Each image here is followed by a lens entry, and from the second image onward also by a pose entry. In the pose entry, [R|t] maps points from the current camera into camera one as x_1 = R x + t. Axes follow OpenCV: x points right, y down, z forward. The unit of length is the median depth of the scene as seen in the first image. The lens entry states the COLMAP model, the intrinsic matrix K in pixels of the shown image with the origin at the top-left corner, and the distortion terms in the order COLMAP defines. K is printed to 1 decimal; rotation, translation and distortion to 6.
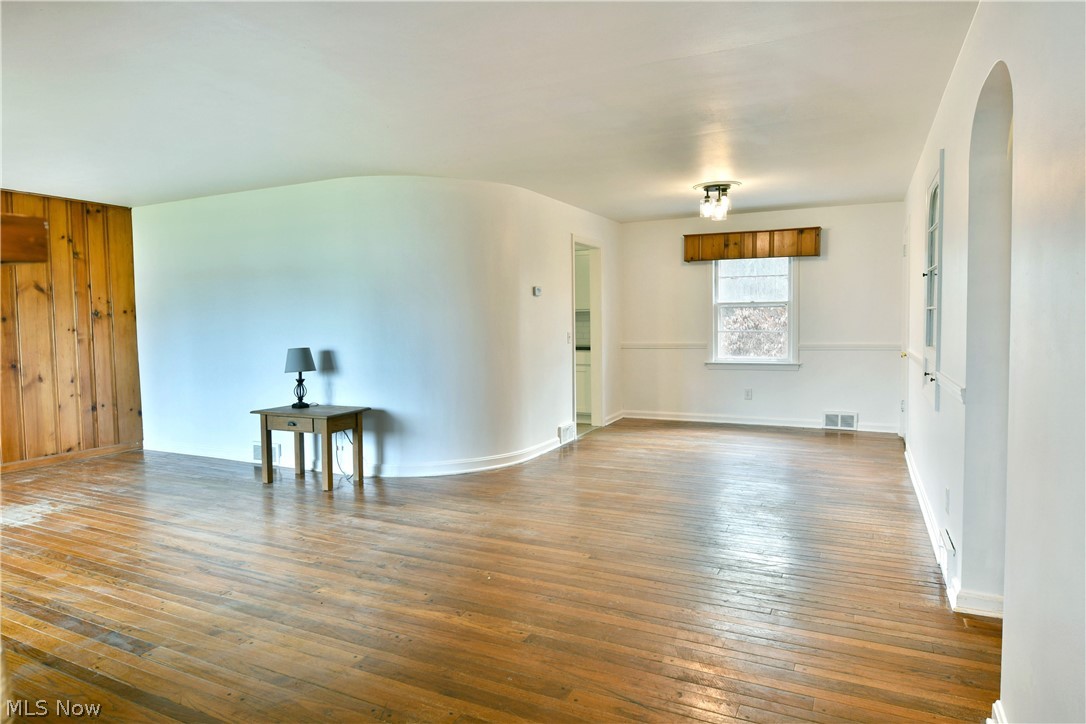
lens RADIAL K [[661.3, 0, 545.3], [0, 661.3, 363.8], [0, 0, 1]] dist [-0.023147, -0.000116]
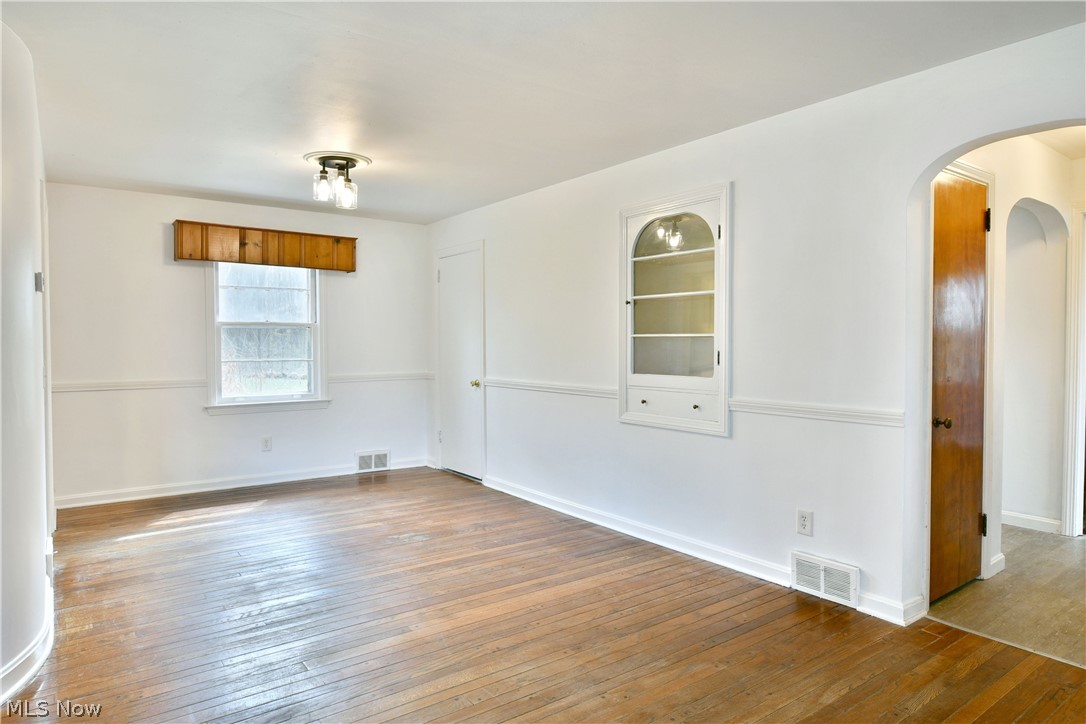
lens RADIAL K [[653.5, 0, 539.9], [0, 653.5, 356.5], [0, 0, 1]] dist [-0.010669, 0.000315]
pose [[0.460713, -0.006652, 0.887524, -0.228221], [0.051567, 0.998483, -0.019285, -0.025883], [-0.886050, 0.054652, 0.460357, 0.406664]]
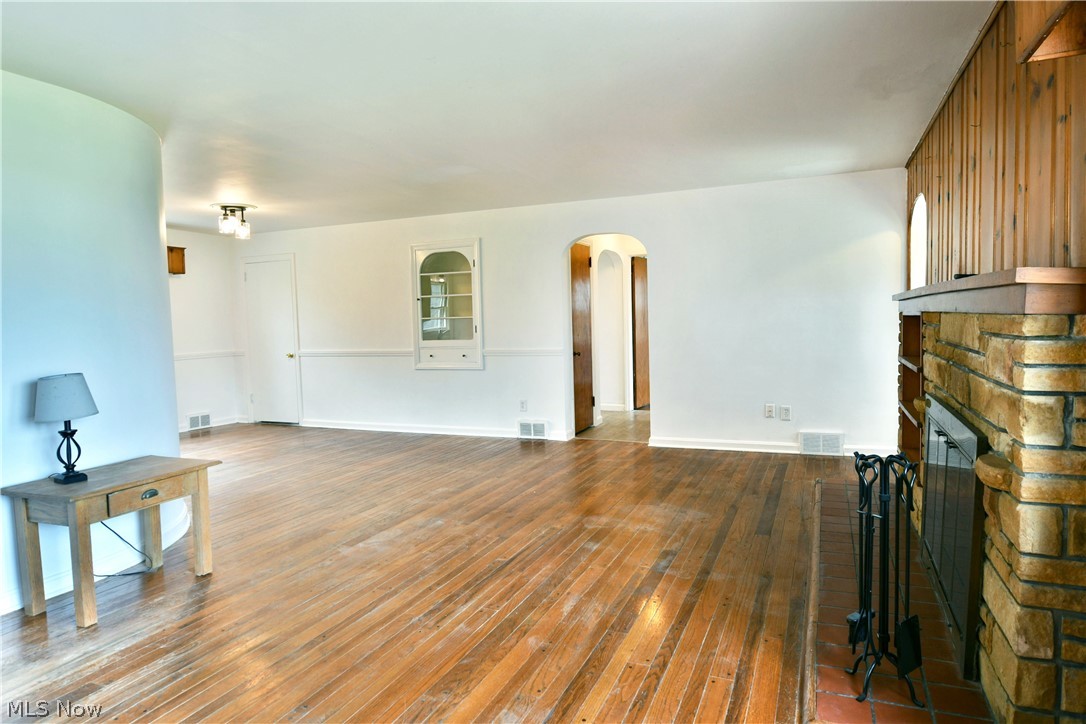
lens RADIAL K [[653.5, 0, 539.9], [0, 653.5, 356.5], [0, 0, 1]] dist [-0.010669, 0.000315]
pose [[-0.045846, -0.039770, 0.998157, -0.711607], [0.090594, 0.994924, 0.043802, -0.020598], [-0.994832, 0.092435, -0.042010, 0.469703]]
